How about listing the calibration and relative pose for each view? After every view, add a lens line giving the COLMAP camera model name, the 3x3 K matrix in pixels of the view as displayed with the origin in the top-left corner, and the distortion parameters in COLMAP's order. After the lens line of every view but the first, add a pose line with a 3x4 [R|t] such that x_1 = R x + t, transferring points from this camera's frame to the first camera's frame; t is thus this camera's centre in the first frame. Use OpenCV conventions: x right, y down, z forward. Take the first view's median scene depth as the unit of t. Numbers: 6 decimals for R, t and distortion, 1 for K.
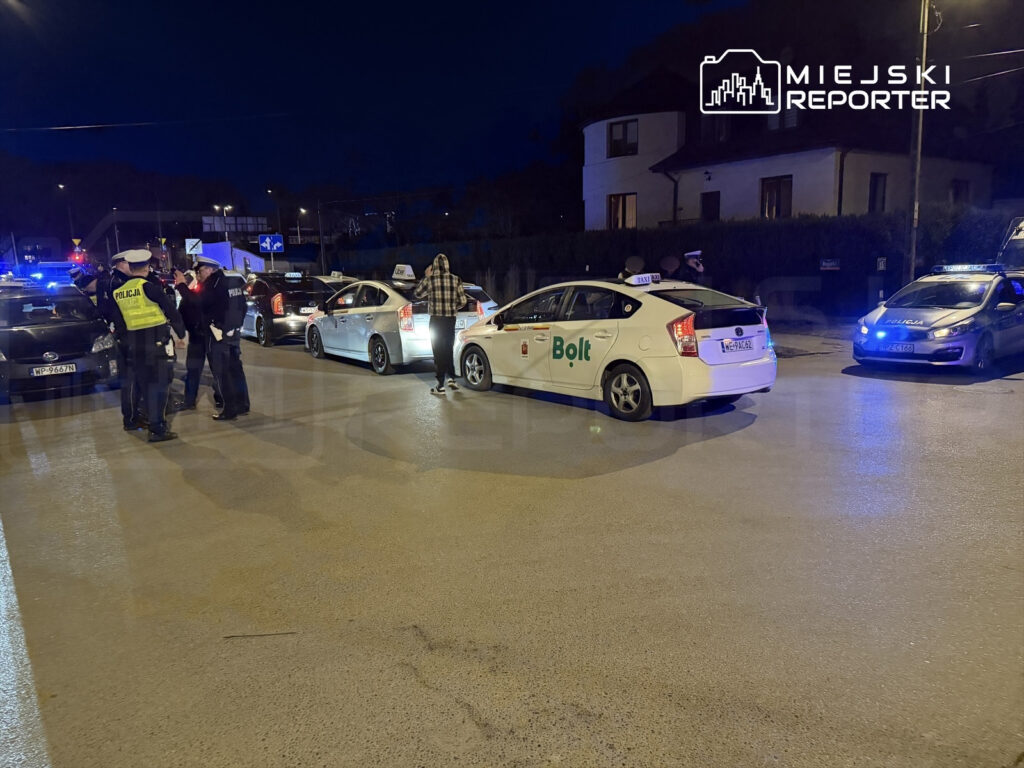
lens RADIAL K [[710.0, 0, 505.4], [0, 710.0, 387.8], [0, 0, 1]] dist [0.114434, -0.164621]
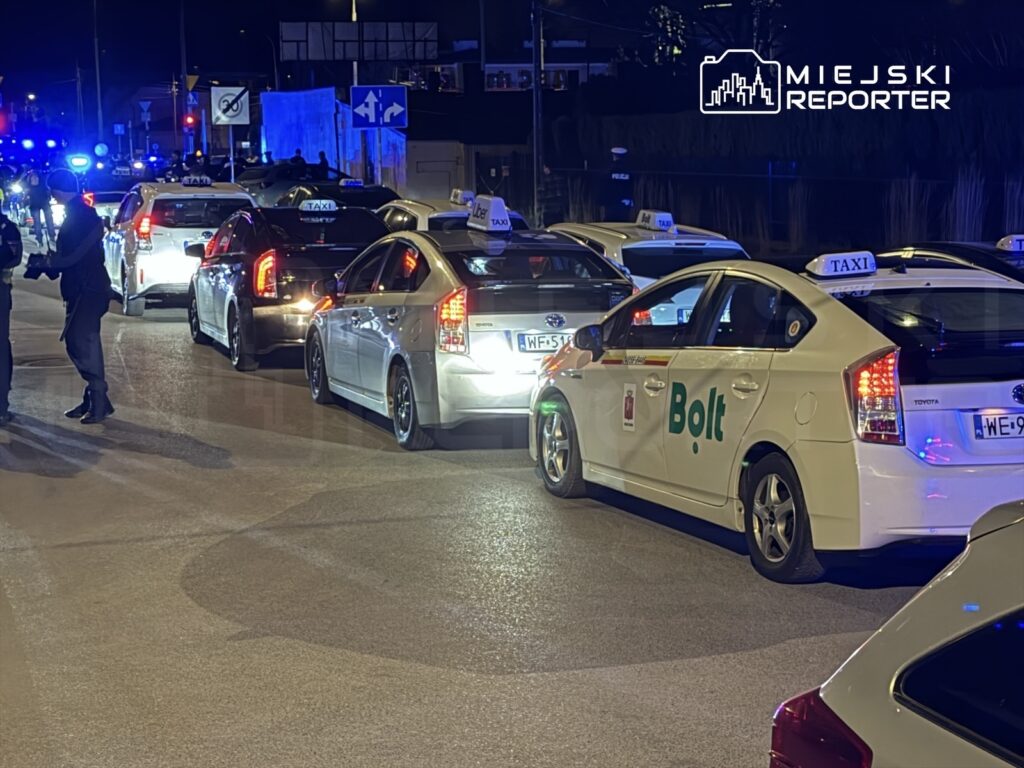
lens RADIAL K [[2114.1, 0, 512.0], [0, 2114.1, 384.0], [0, 0, 1]] dist [0.137836, 0.175691]
pose [[0.952605, 0.044860, -0.300883, 0.376640], [-0.060659, 0.997216, -0.043368, -0.007920], [0.298100, 0.059564, 0.952674, -0.295122]]
